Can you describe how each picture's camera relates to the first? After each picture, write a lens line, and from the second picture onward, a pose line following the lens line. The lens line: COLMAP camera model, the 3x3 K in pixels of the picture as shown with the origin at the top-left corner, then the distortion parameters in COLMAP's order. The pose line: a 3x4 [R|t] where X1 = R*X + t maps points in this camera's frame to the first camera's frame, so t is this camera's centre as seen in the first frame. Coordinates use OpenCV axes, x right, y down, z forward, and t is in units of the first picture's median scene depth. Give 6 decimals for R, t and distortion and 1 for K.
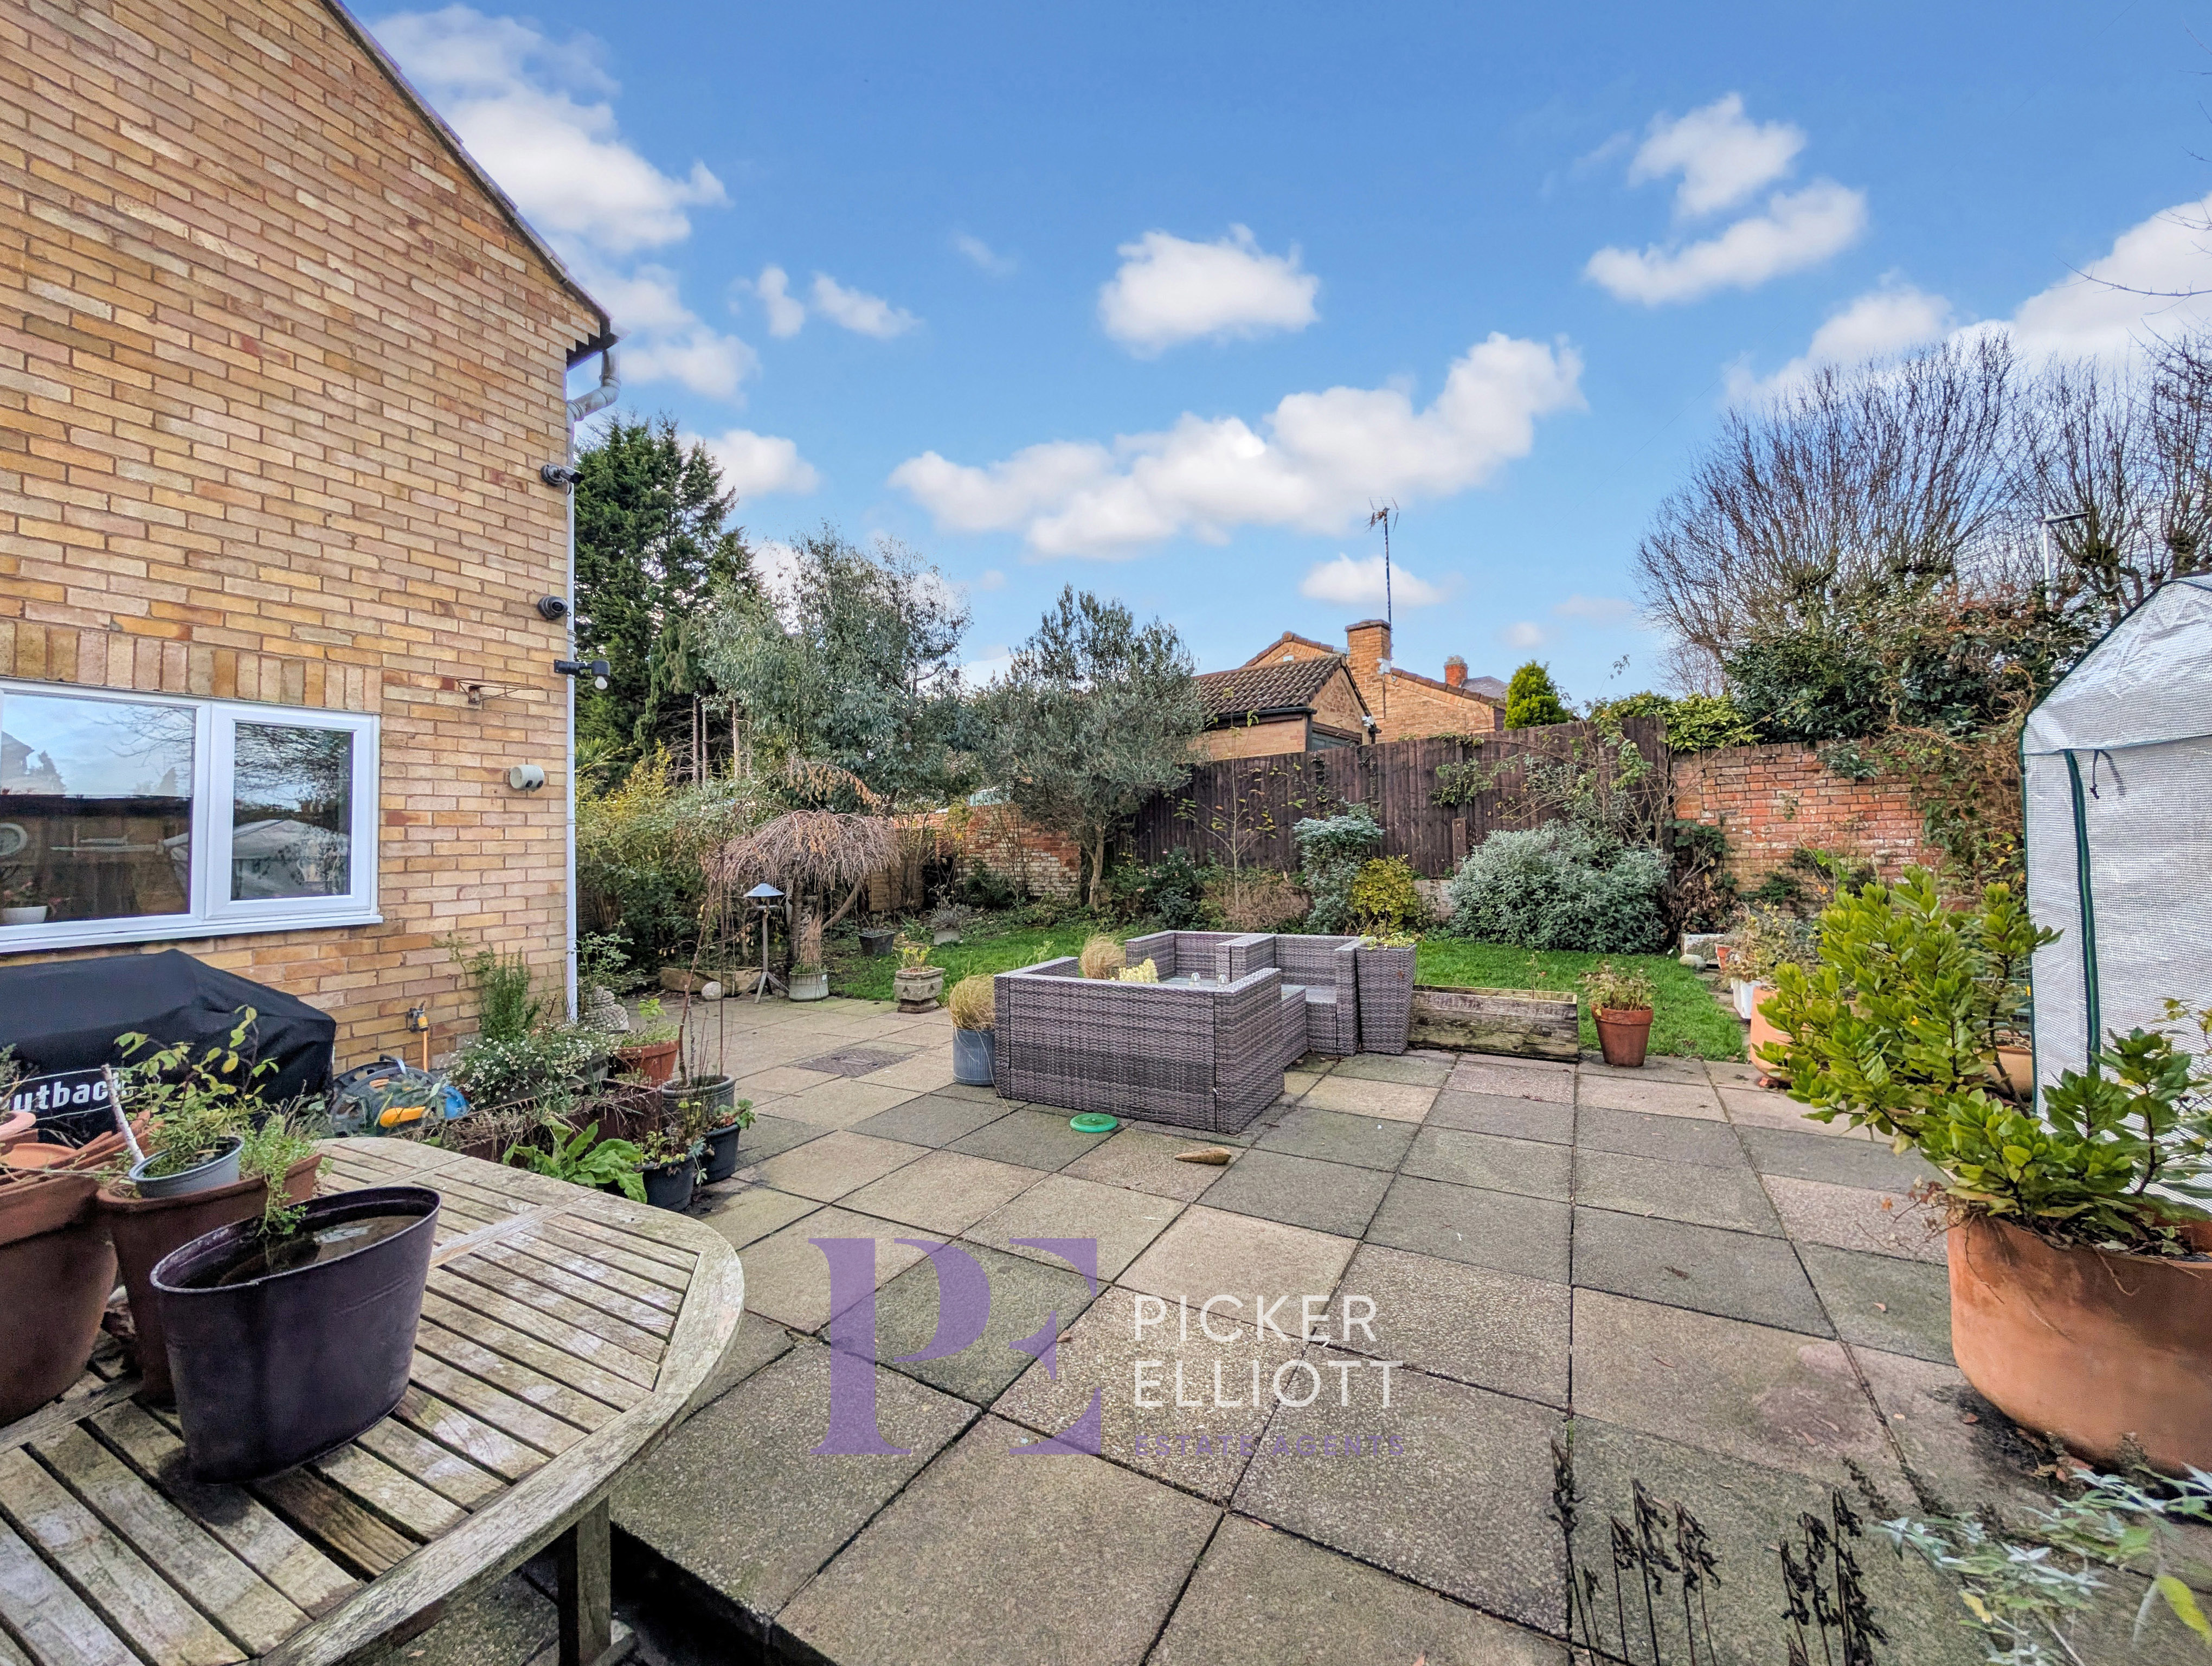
lens RADIAL K [[812.6, 0, 1087.0], [0, 812.6, 822.3], [0, 0, 1]] dist [-0.001496, 0.000912]
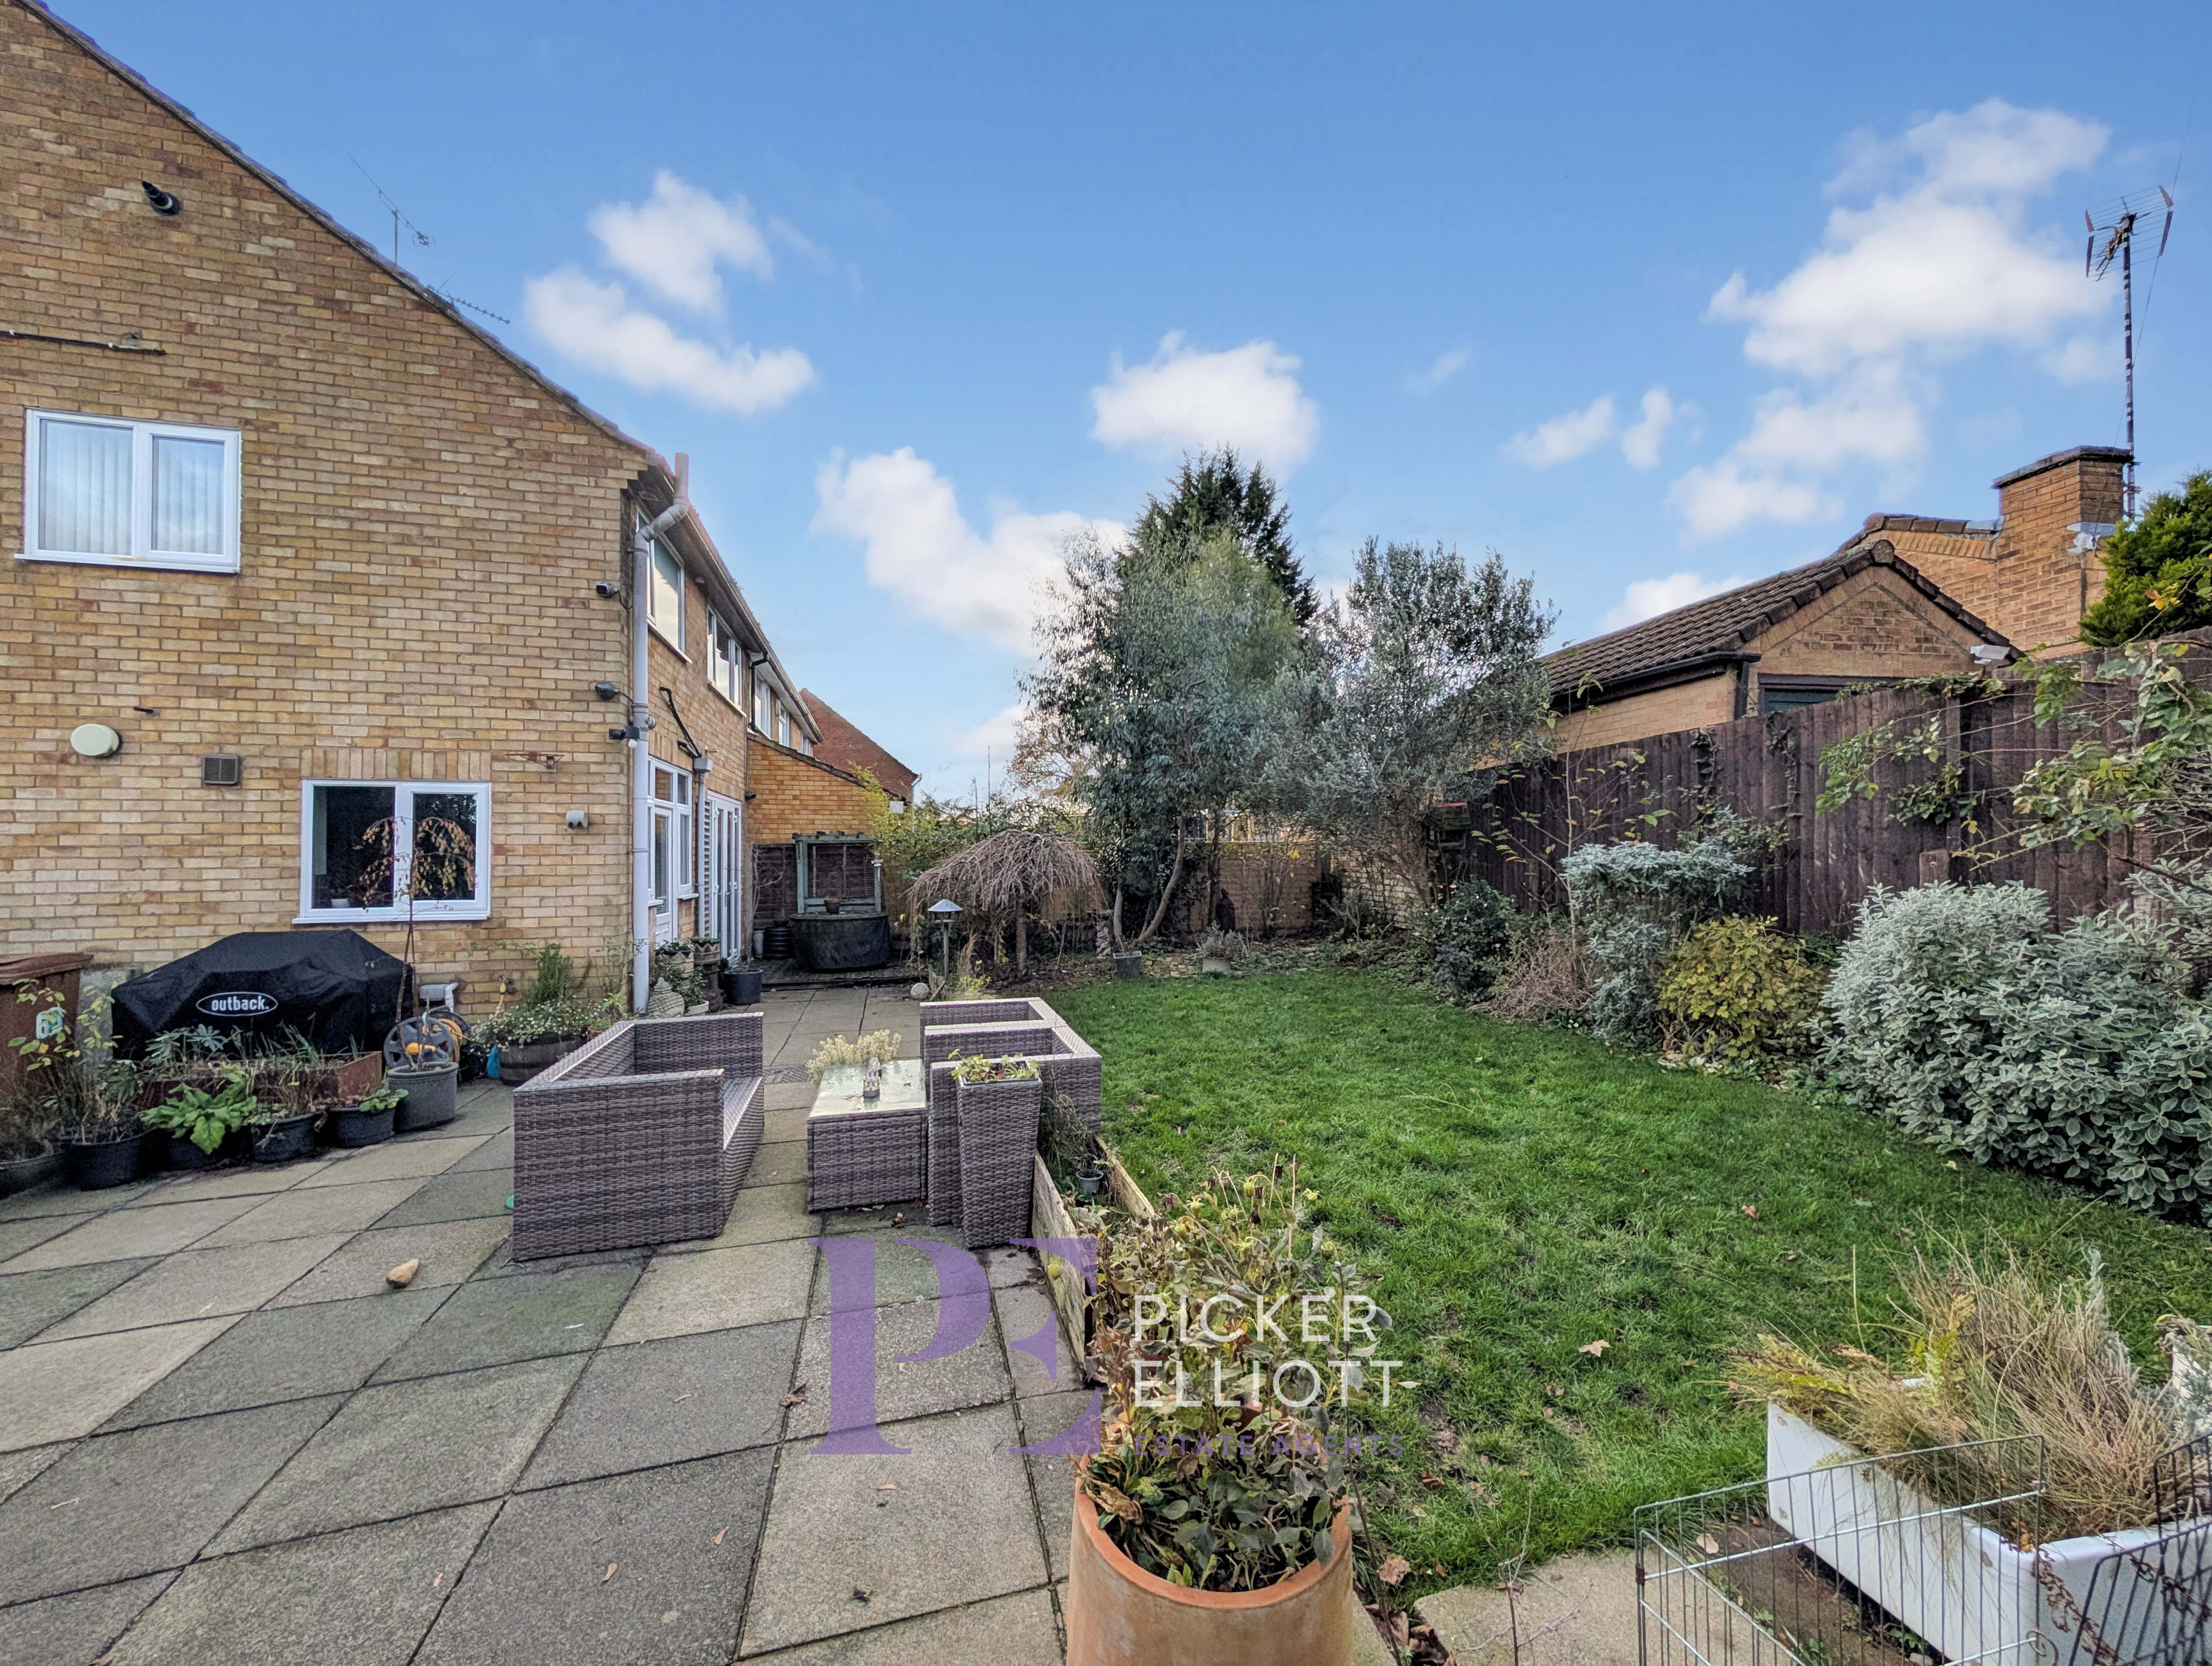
lens RADIAL K [[812.6, 0, 1103.5], [0, 812.6, 838.2], [0, 0, 1]] dist [-0.001496, 0.000912]
pose [[0.720340, 0.011919, -0.693519, 0.987372], [0.003792, 0.999770, 0.021120, -0.054443], [0.693611, -0.017844, 0.720129, 0.695079]]
